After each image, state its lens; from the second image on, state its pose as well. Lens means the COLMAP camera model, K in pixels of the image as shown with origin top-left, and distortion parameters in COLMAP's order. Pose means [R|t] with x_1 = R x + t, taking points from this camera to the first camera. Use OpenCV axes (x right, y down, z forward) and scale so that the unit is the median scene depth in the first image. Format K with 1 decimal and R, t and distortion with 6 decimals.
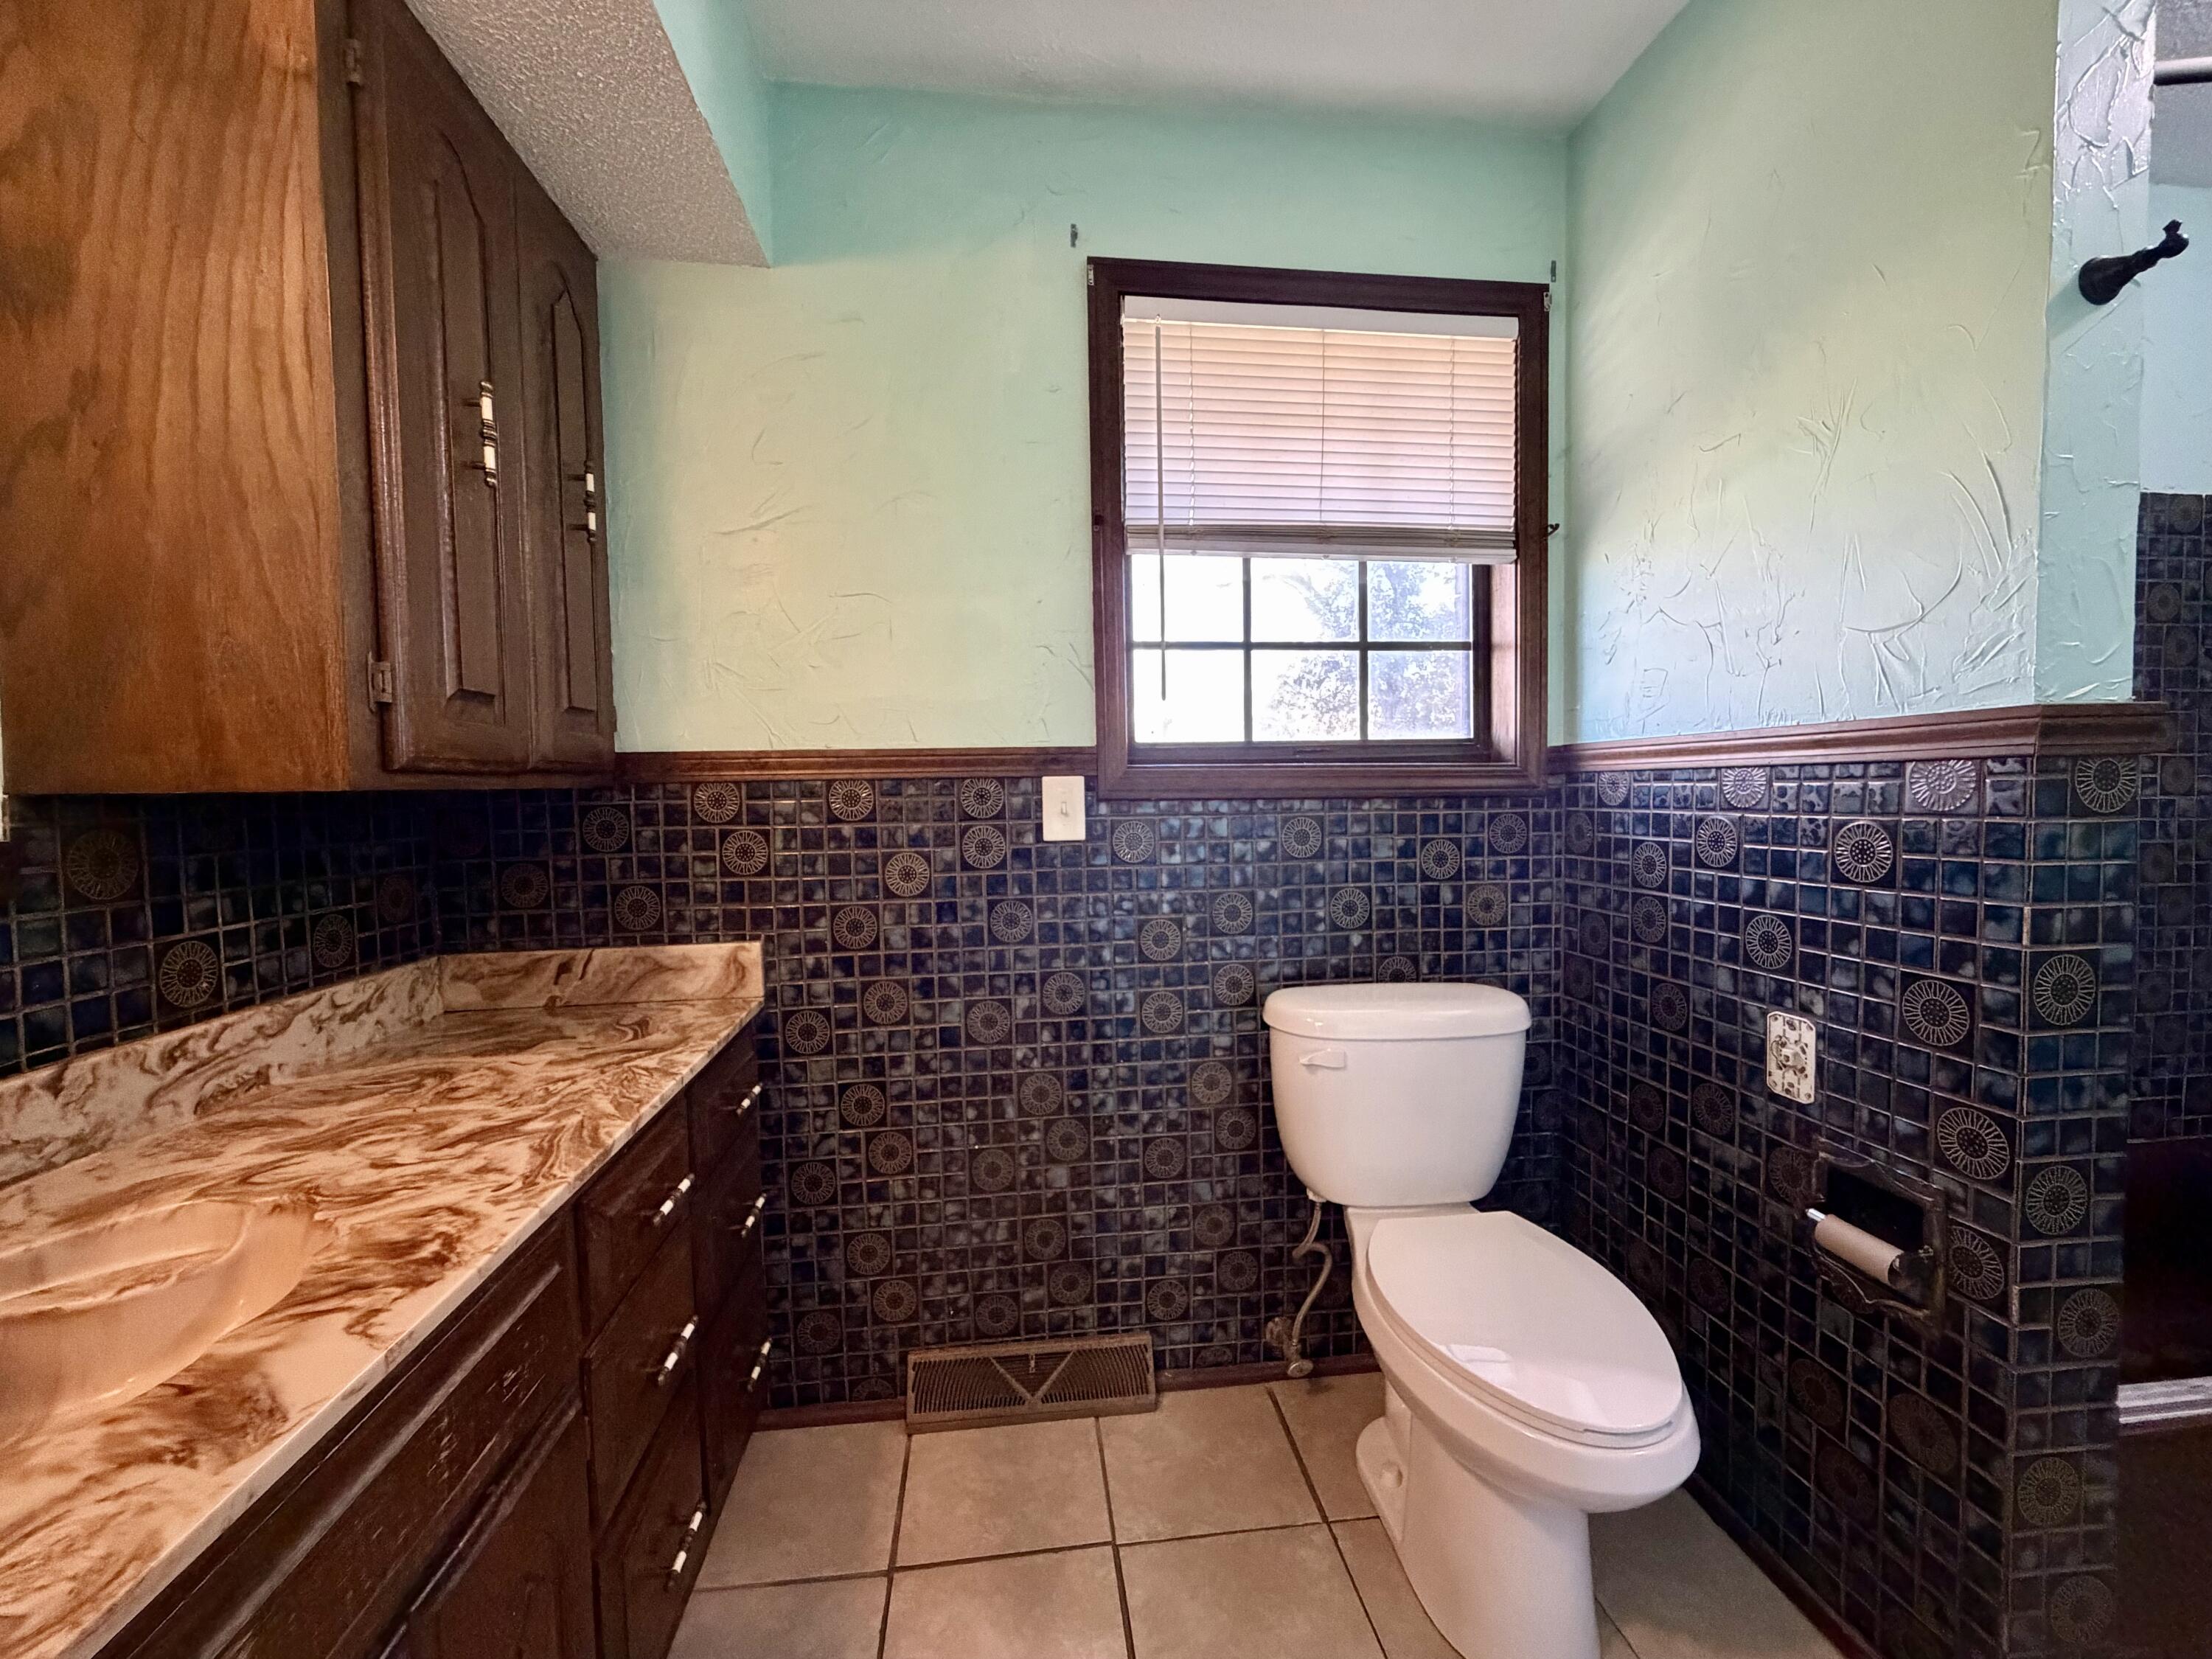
lens RADIAL K [[882.2, 0, 1090.5], [0, 882.2, 836.7], [0, 0, 1]] dist [-0.002484, -0.000302]
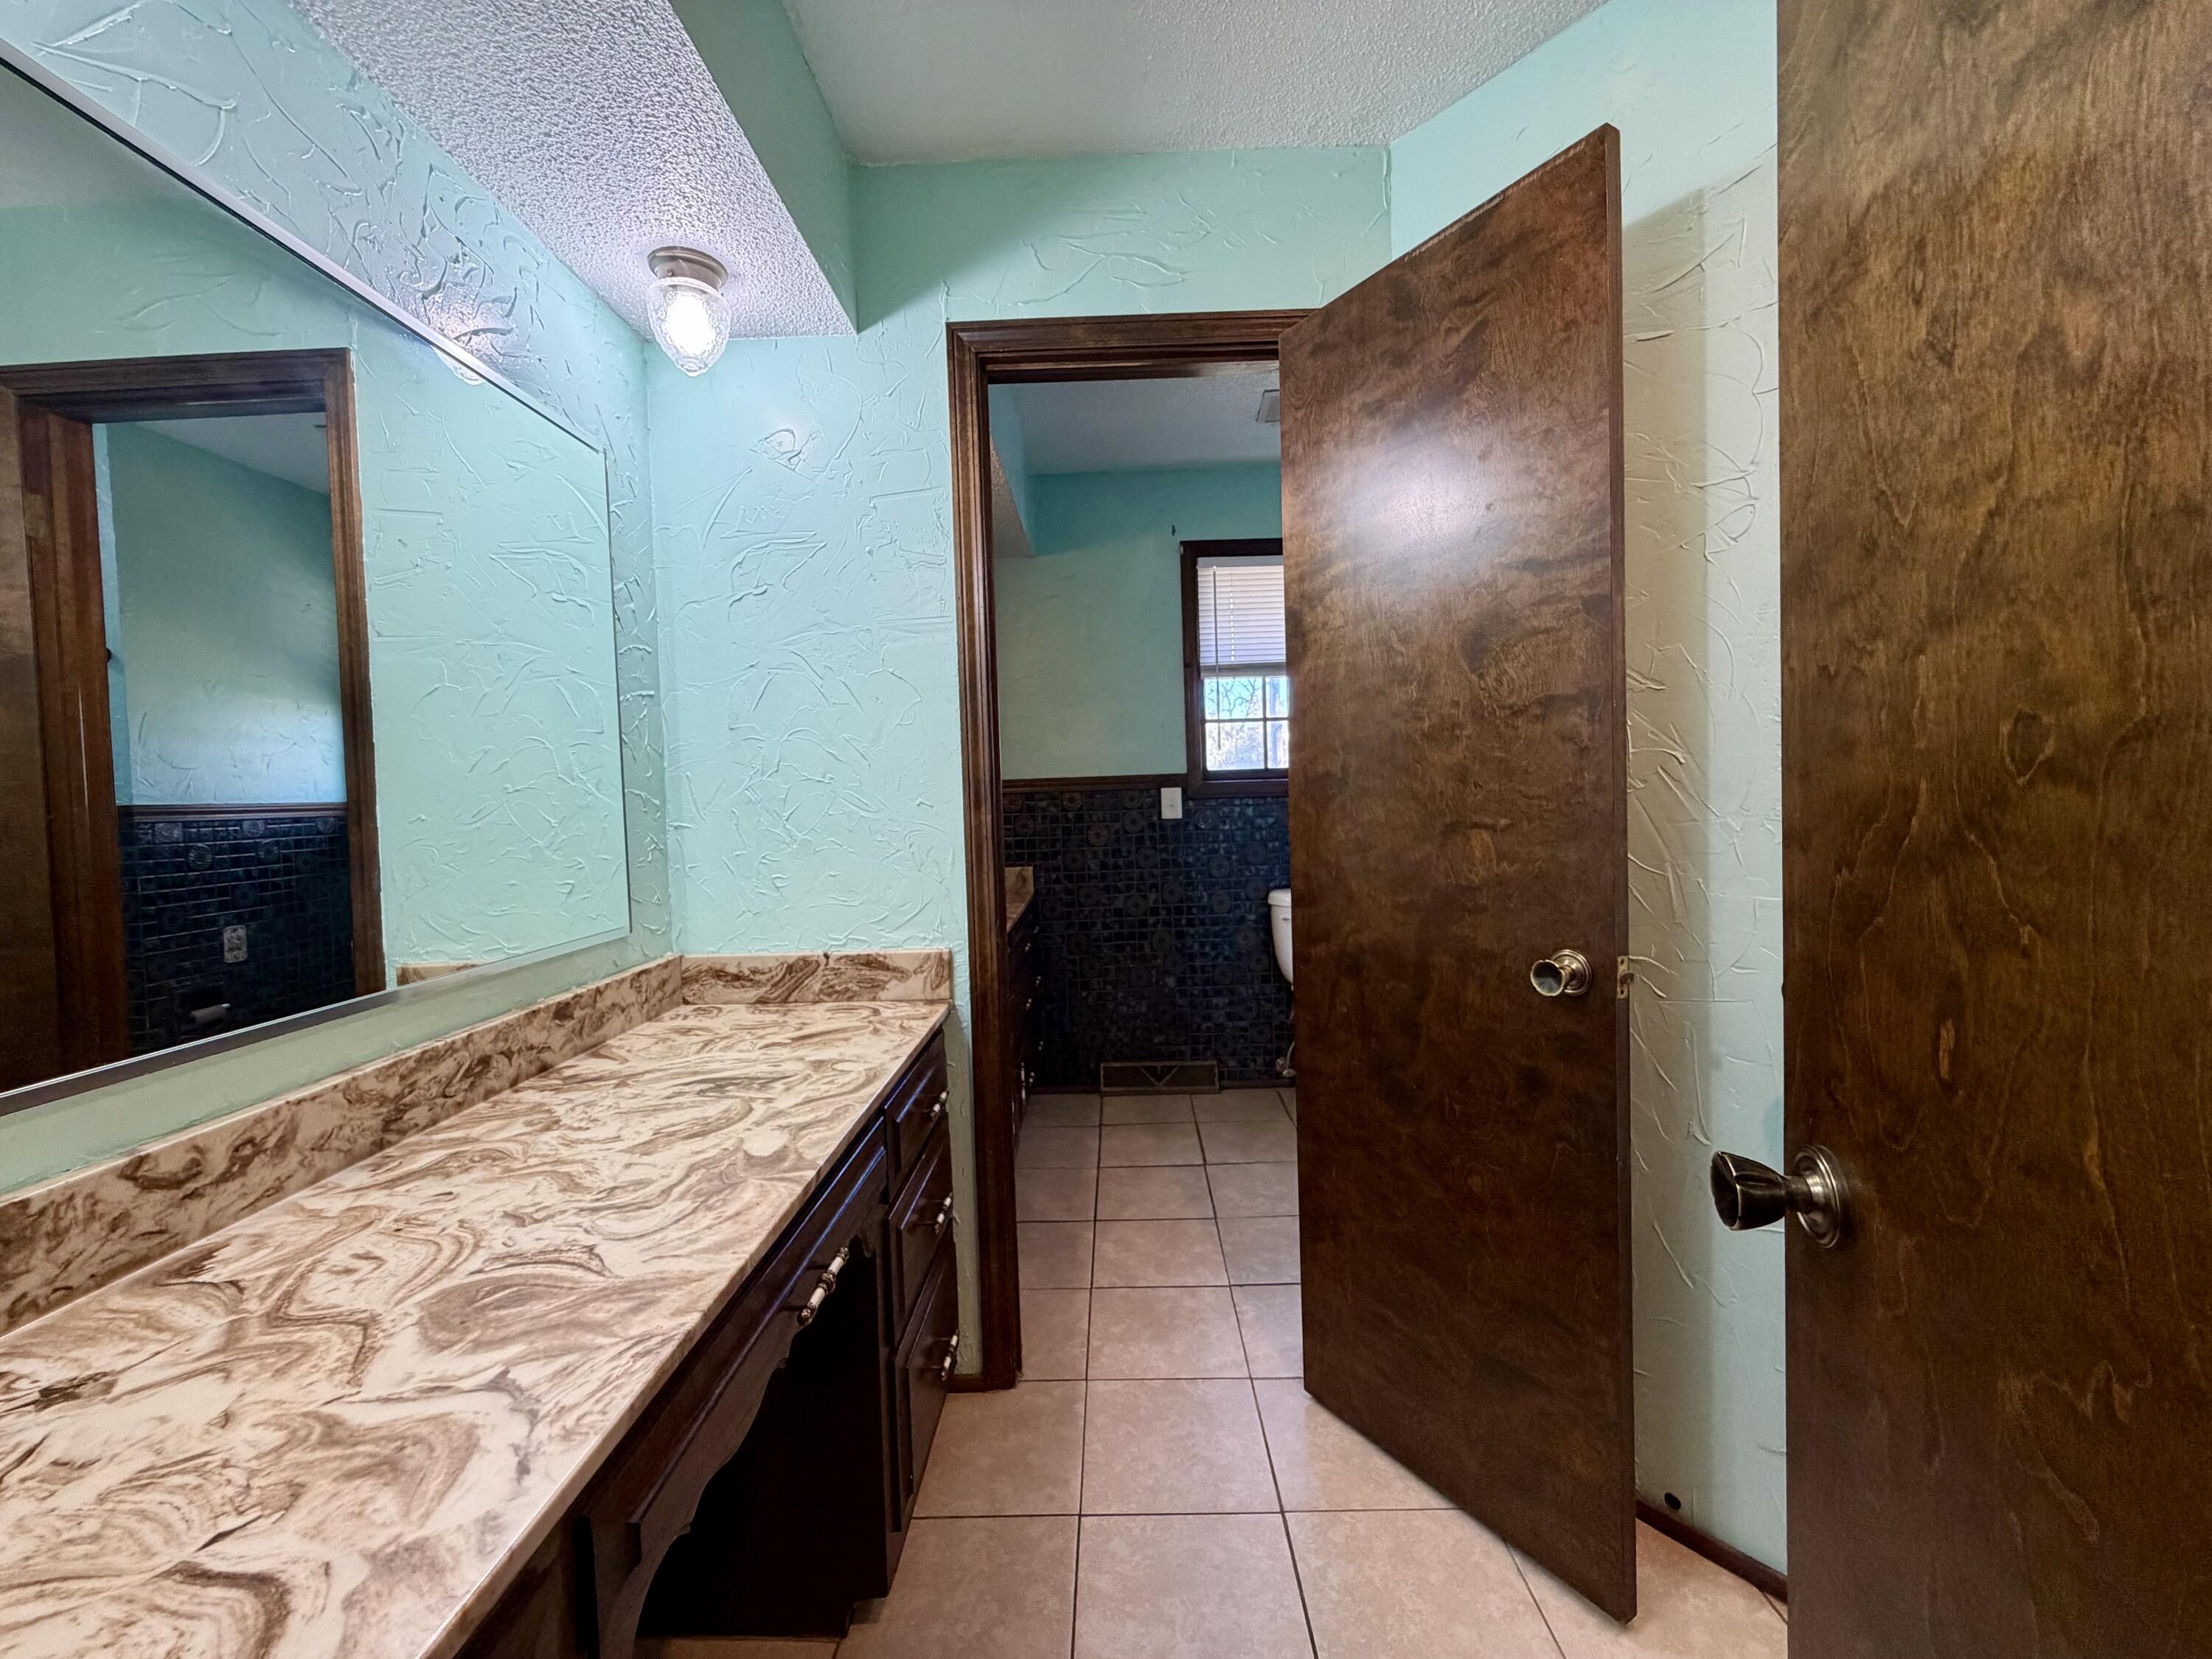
lens RADIAL K [[882.2, 0, 1092.4], [0, 882.2, 828.2], [0, 0, 1]] dist [-0.002484, -0.000302]
pose [[0.992780, -0.010192, -0.119516, 0.031250], [0.009797, 0.999944, -0.003895, 0.031457], [0.119549, 0.002696, 0.992825, -1.046852]]
